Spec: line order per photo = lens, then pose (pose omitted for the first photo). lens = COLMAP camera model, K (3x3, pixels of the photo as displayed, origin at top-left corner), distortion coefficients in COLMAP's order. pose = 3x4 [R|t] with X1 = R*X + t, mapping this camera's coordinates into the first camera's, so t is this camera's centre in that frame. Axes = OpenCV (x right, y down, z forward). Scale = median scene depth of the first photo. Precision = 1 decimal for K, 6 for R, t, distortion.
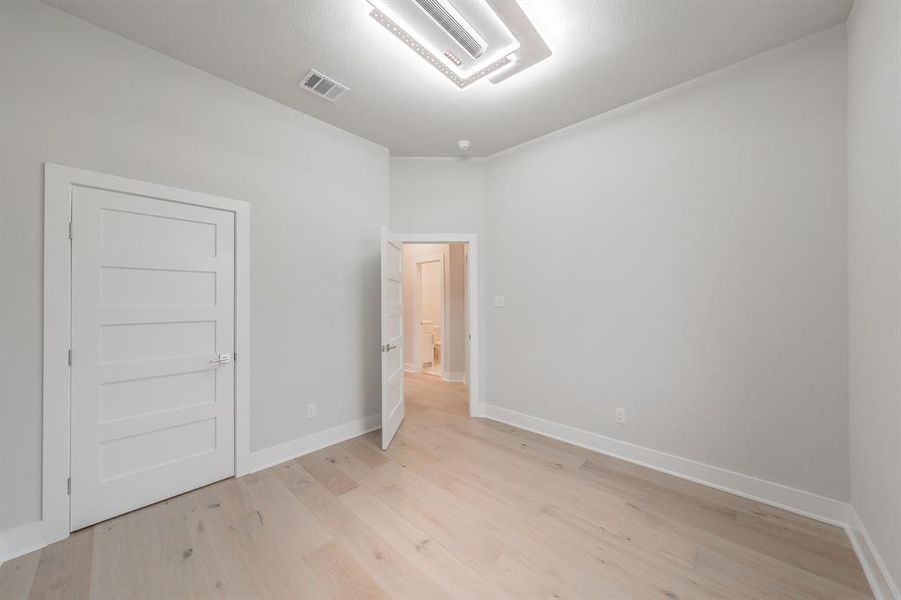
lens RADIAL K [[318.7, 0, 449.8], [0, 318.7, 297.8], [0, 0, 1]] dist [0.000031, -0.000050]
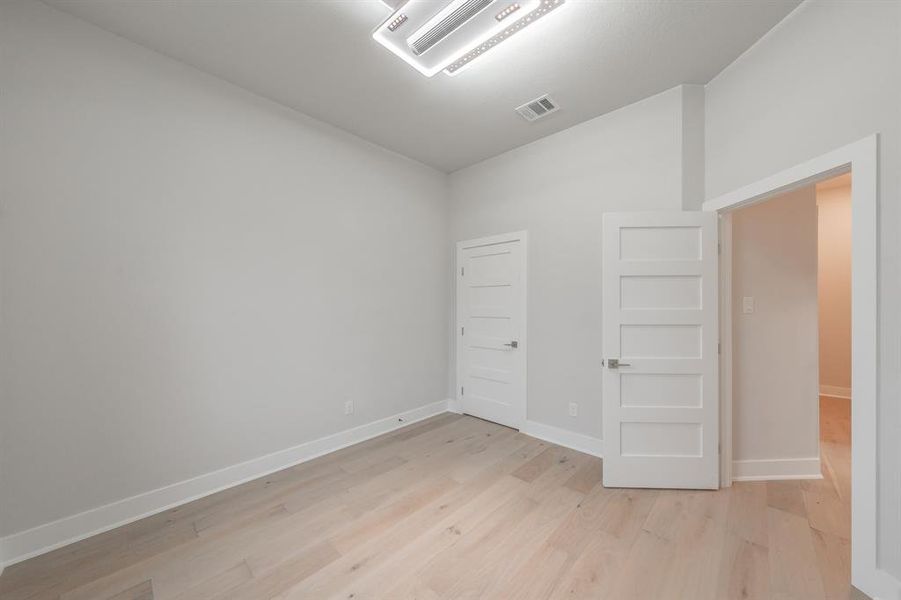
lens RADIAL K [[312.9, 0, 453.6], [0, 312.9, 305.3], [0, 0, 1]] dist [-0.000105, -0.000040]
pose [[0.011023, 0.004209, -0.999930, 0.733407], [0.008291, 0.999956, 0.004300, 0.005571], [0.999905, -0.008338, 0.010987, 0.750259]]
